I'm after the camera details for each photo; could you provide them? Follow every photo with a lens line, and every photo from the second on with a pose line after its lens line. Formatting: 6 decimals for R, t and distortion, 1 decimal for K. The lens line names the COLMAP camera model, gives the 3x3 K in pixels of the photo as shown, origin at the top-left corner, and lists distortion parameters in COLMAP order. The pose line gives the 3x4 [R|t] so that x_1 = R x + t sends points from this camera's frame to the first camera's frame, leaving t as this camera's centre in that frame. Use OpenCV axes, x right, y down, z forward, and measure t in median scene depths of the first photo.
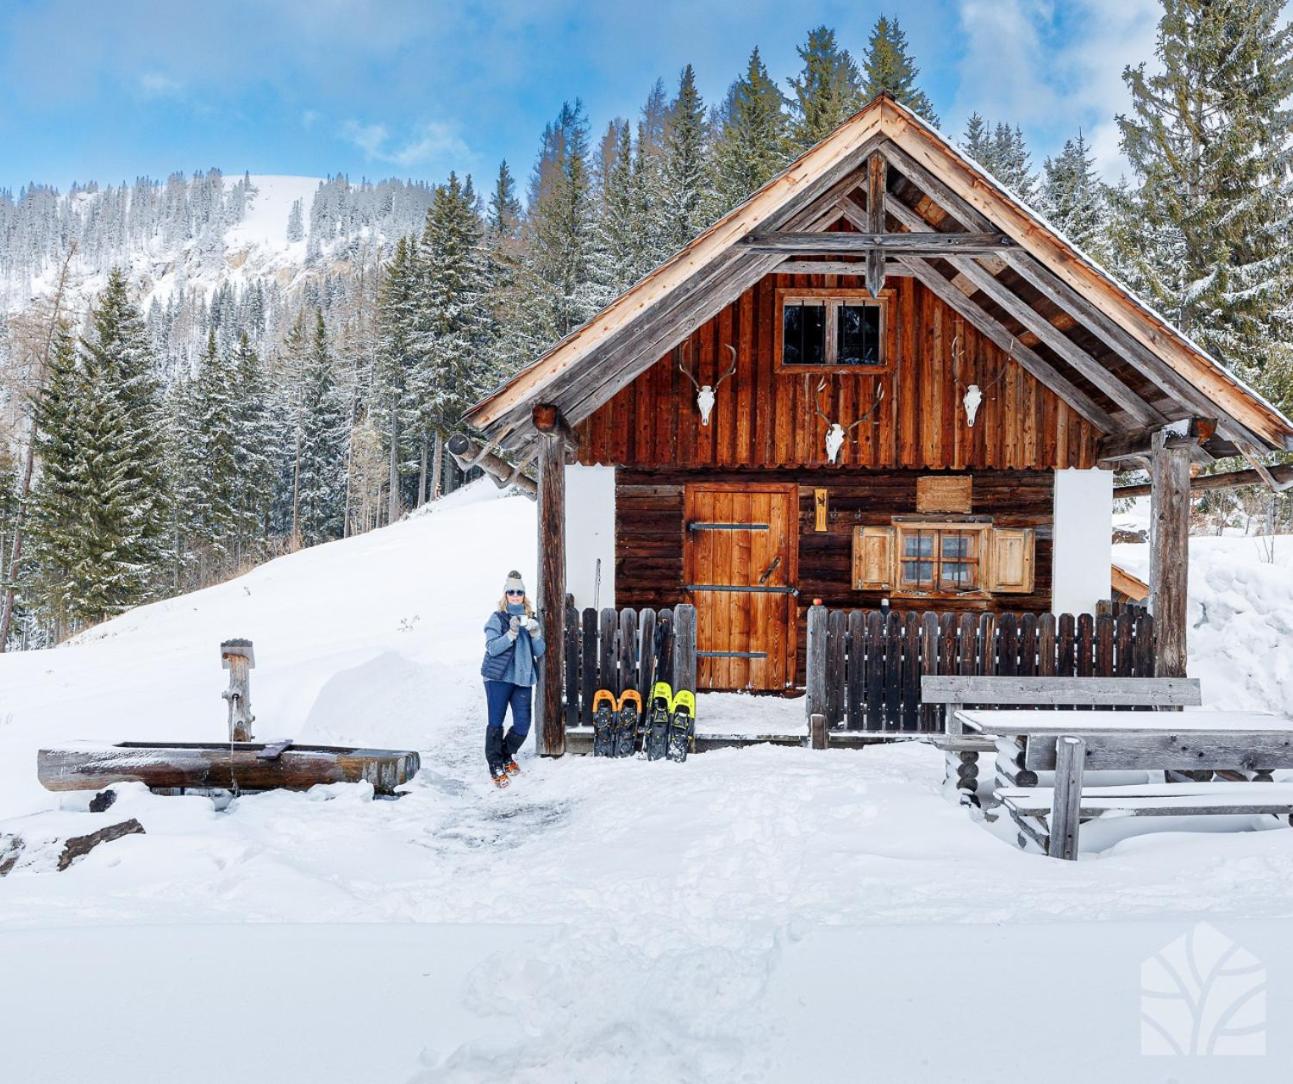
lens RADIAL K [[1058.5, 0, 646.5], [0, 1058.5, 542.0], [0, 0, 1]] dist [0.003981, 0.004260]
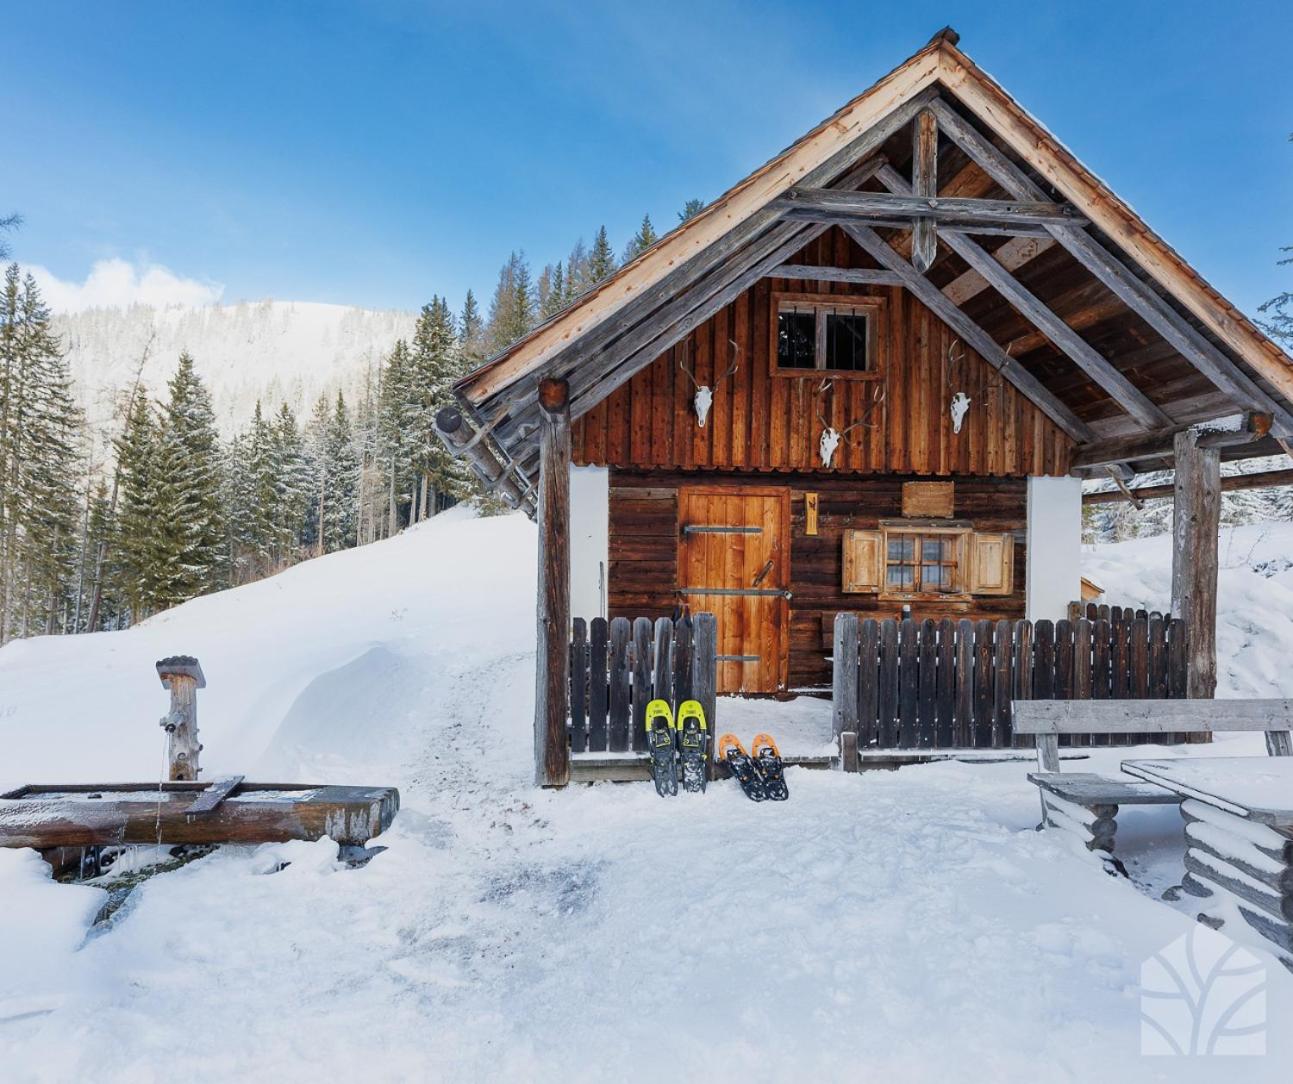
lens RADIAL K [[685.9, 0, 640.7], [0, 685.9, 545.1], [0, 0, 1]] dist [0.001166, 0.000307]
pose [[0.993730, 0.002928, 0.111764, -0.072007], [-0.001985, 0.999961, -0.008548, 0.005756], [-0.111785, 0.008273, 0.993698, 0.370211]]
